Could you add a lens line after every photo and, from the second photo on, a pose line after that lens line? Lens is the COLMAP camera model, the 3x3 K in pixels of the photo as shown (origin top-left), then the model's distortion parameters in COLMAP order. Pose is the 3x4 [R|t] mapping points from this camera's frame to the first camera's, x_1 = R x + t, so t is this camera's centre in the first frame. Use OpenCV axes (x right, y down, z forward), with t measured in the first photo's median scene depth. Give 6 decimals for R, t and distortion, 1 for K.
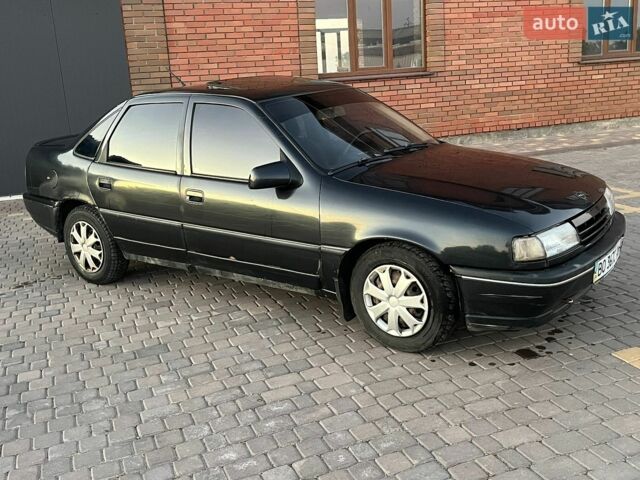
lens RADIAL K [[688.6, 0, 316.0], [0, 688.6, 240.9], [0, 0, 1]] dist [0.060722, -0.047561]
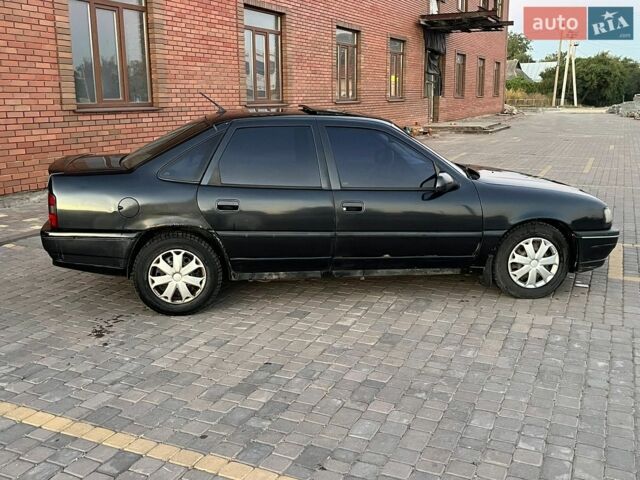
lens RADIAL K [[688.6, 0, 316.0], [0, 688.6, 240.9], [0, 0, 1]] dist [0.060722, -0.047561]
pose [[0.708145, -0.094825, 0.699671, -0.869561], [0.135963, 0.990708, -0.003342, -0.011045], [-0.692853, 0.097496, 0.714457, 0.199265]]
